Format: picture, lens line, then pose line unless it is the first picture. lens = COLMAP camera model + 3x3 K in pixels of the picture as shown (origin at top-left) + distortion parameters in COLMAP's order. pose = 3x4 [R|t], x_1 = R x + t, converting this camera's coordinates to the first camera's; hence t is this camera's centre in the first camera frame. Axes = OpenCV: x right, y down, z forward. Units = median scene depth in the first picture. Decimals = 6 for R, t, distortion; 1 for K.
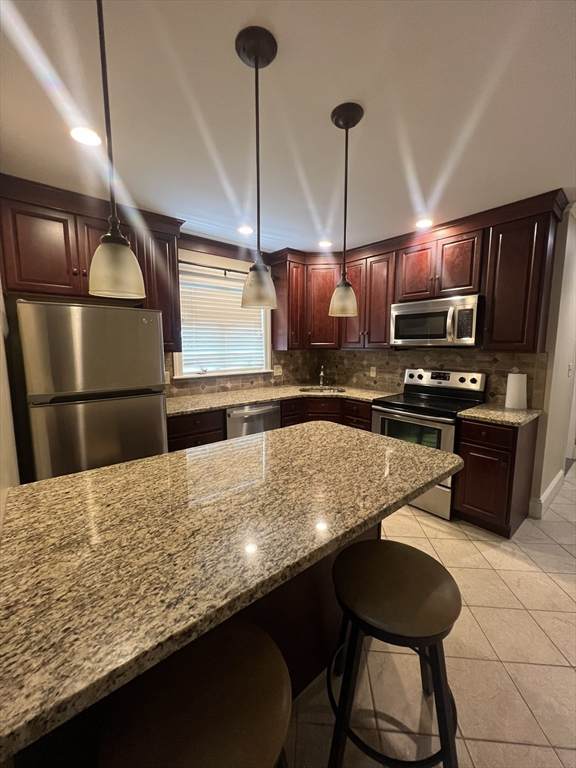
lens RADIAL K [[308.9, 0, 286.7], [0, 308.9, 383.2], [0, 0, 1]] dist [-0.001499, -0.000140]
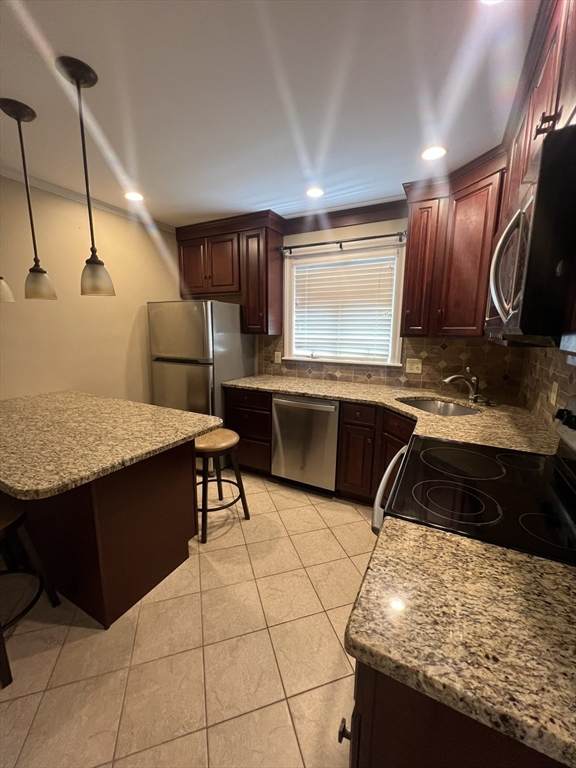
lens RADIAL K [[308.9, 0, 286.7], [0, 308.9, 383.2], [0, 0, 1]] dist [-0.001499, -0.000140]
pose [[0.376018, 0.168902, -0.911089, 0.599656], [-0.123786, 0.983590, 0.131255, -0.069568], [0.918307, 0.063426, 0.390755, 0.539226]]
